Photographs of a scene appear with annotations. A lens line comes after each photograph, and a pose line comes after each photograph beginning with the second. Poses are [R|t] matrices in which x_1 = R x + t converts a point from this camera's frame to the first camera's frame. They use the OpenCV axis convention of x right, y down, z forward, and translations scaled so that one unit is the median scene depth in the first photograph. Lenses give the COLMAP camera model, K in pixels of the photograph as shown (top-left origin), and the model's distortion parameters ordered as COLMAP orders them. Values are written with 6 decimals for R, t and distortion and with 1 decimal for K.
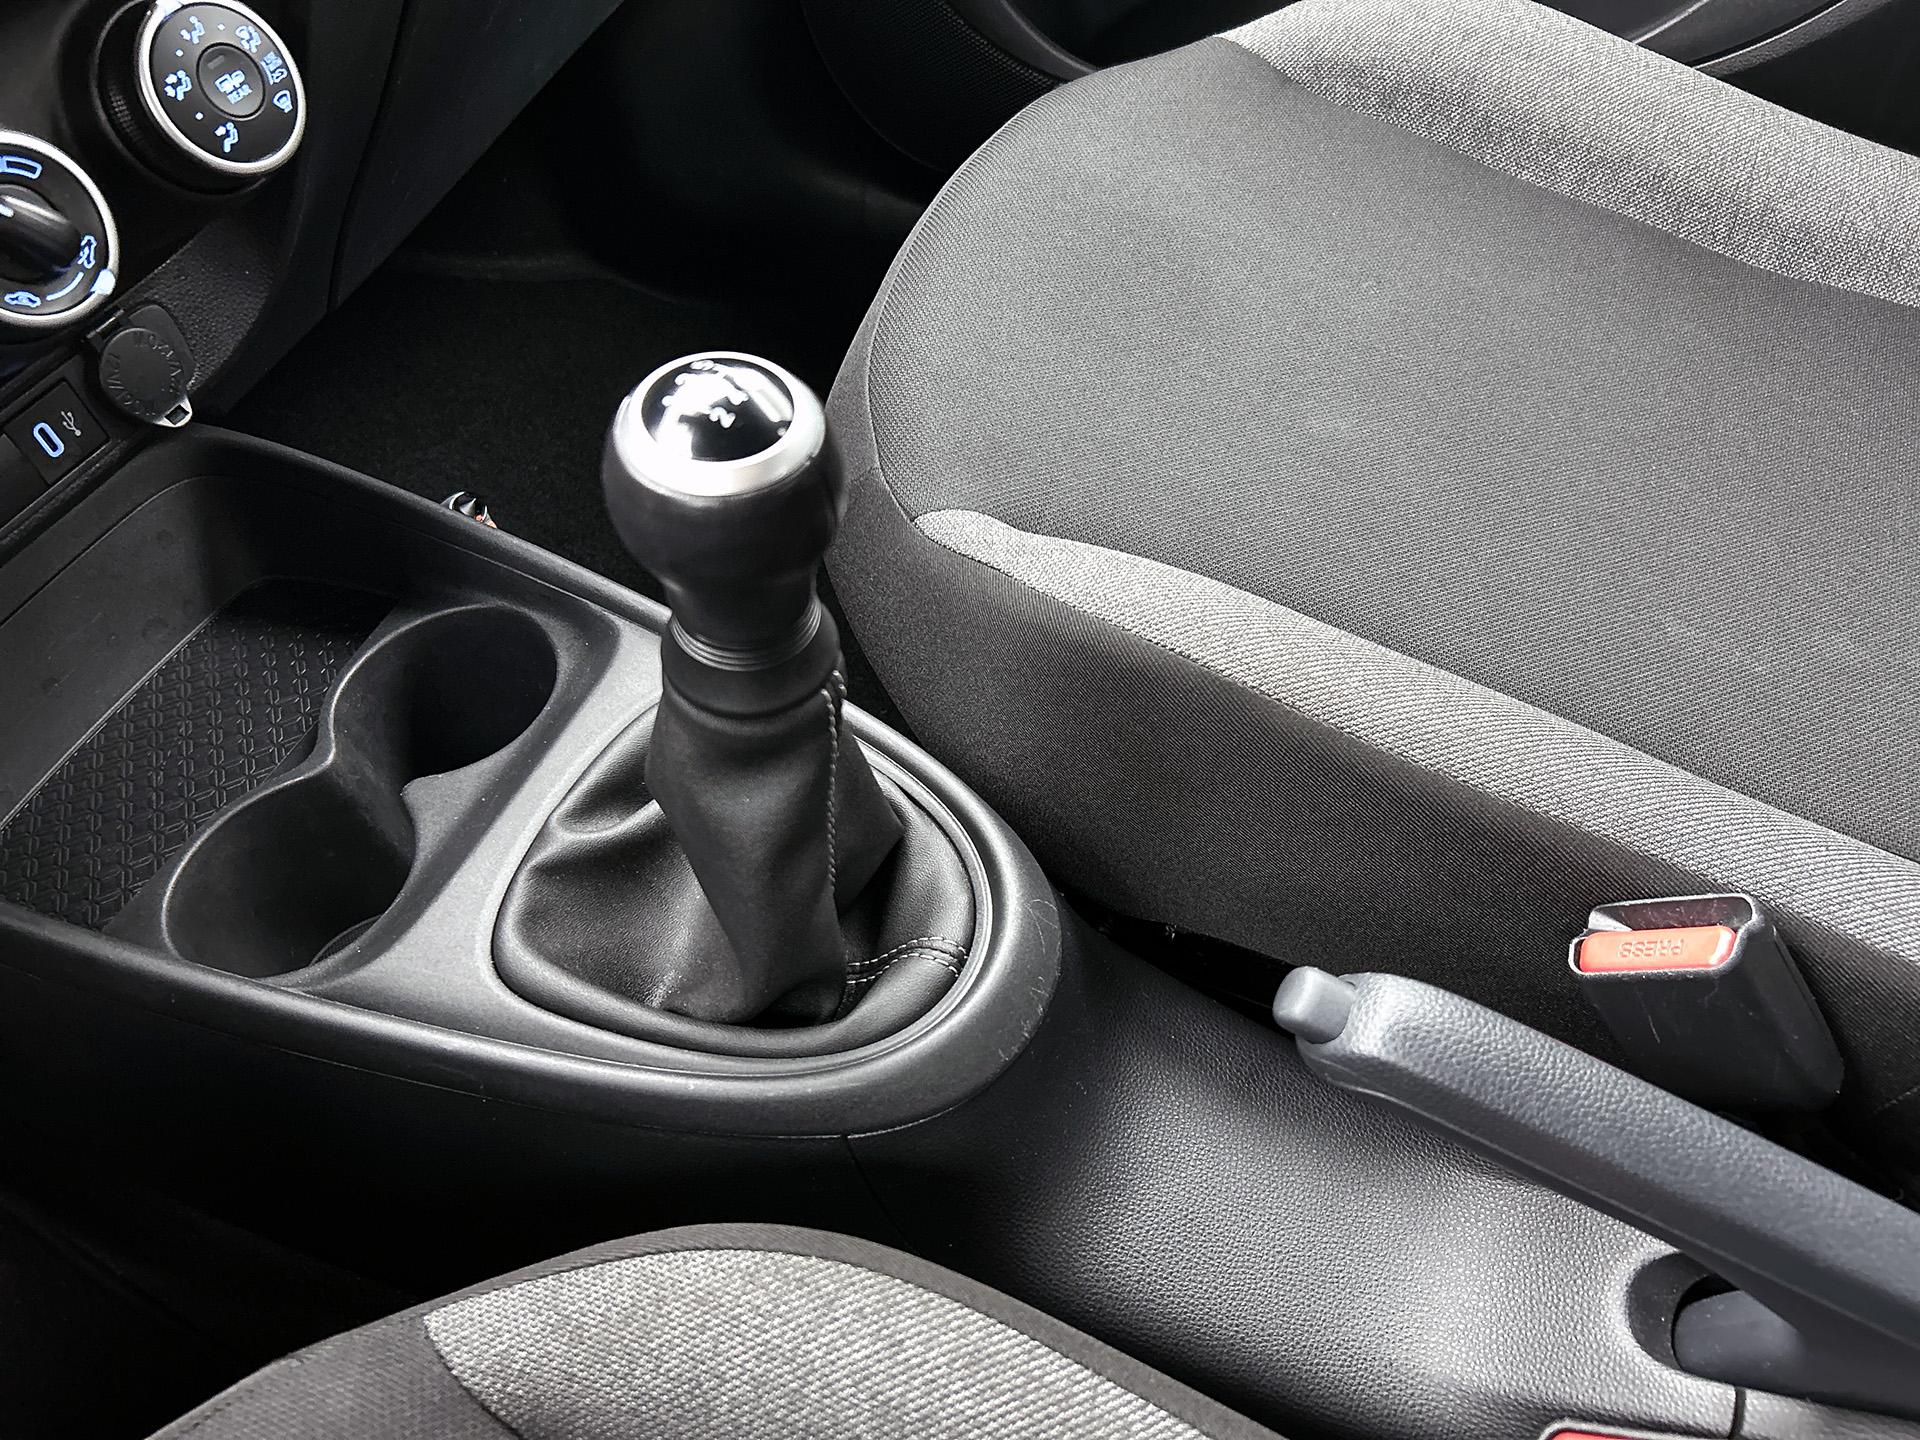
lens RADIAL K [[1431.2, 0, 960.0], [0, 1431.2, 720.0], [0, 0, 1]] dist [0.058919, -0.088698]
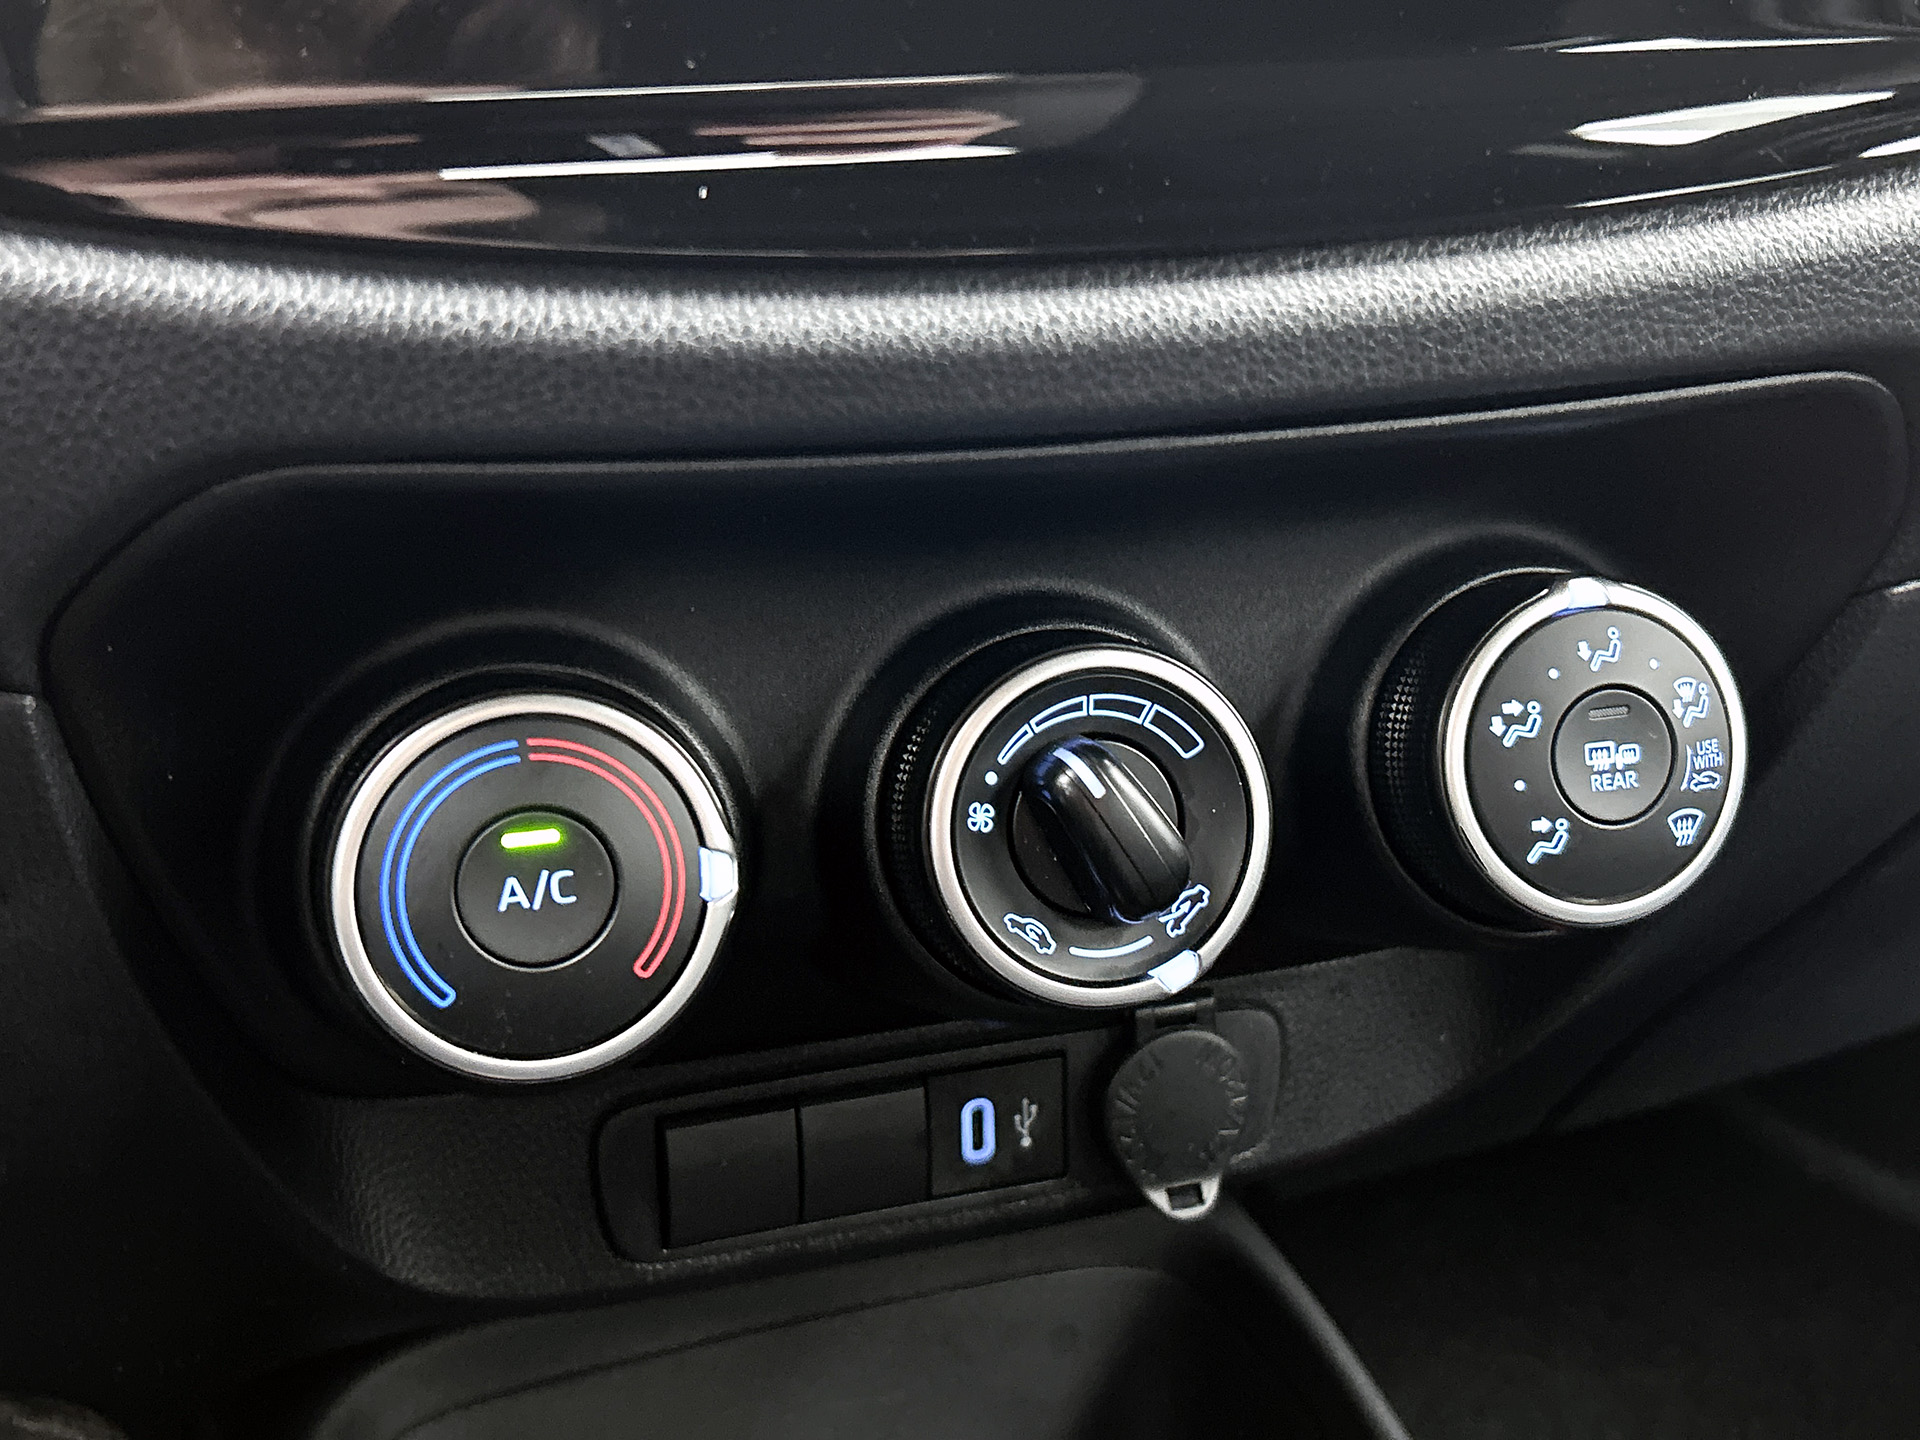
lens RADIAL K [[2096.6, 0, 960.0], [0, 2096.6, 720.0], [0, 0, 1]] dist [0.091063, -0.013641]
pose [[0.676505, 0.352868, -0.646394, -0.184623], [-0.603823, 0.768256, -0.212559, -0.155813], [0.421591, 0.534105, 0.732798, 0.353089]]
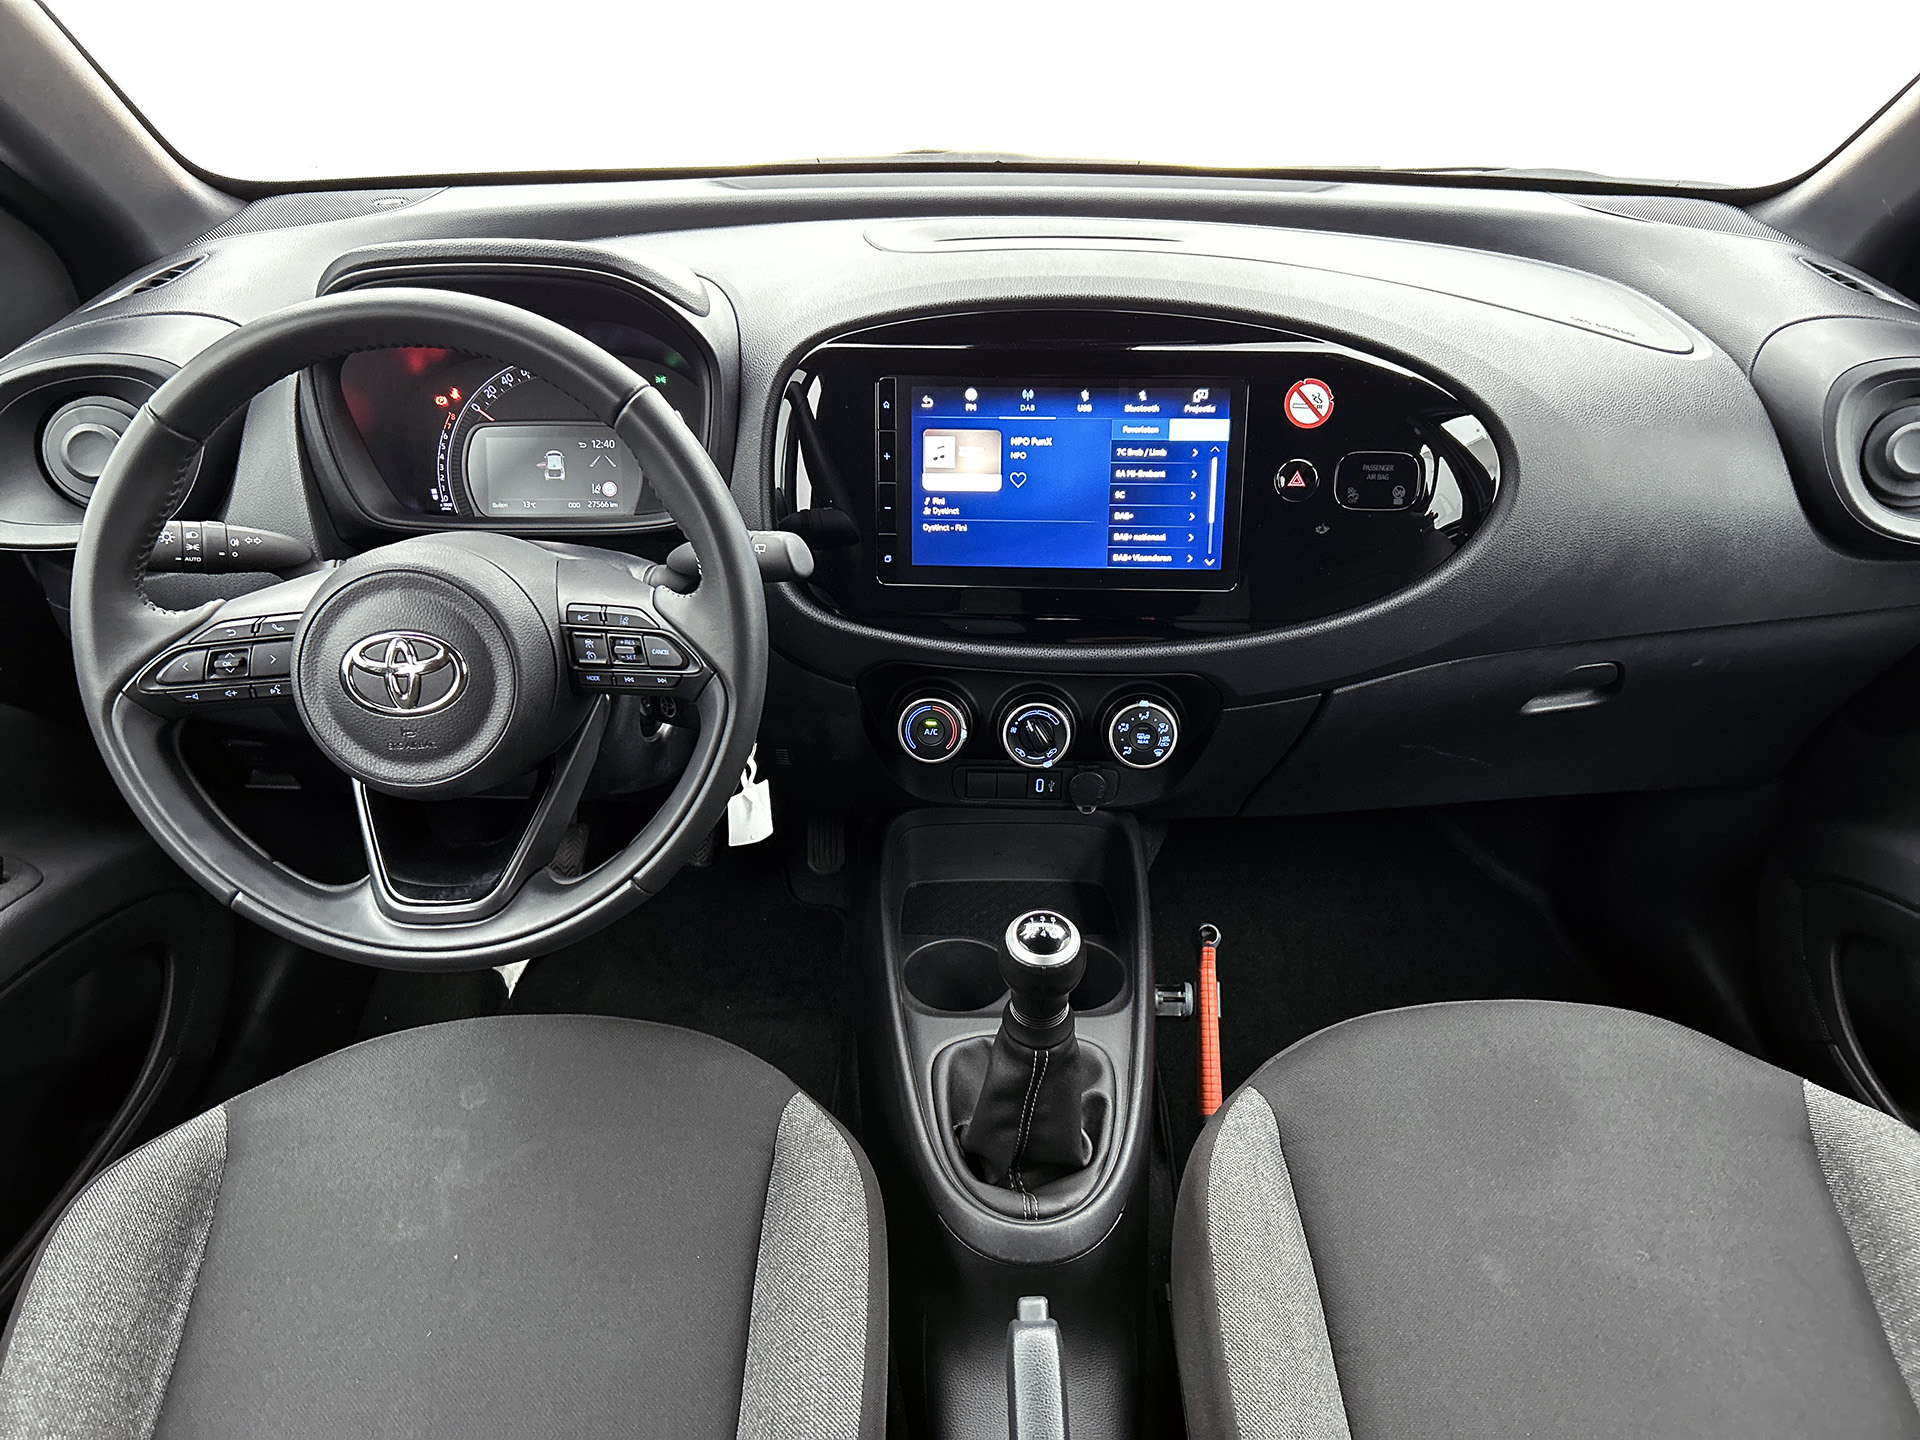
lens RADIAL K [[1431.2, 0, 960.0], [0, 1431.2, 720.0], [0, 0, 1]] dist [0.058919, -0.088698]
pose [[0.401214, 0.552966, -0.730244, 1.132696], [-0.725544, 0.678476, 0.115134, -0.503847], [0.559118, 0.483630, 0.673415, -0.838653]]
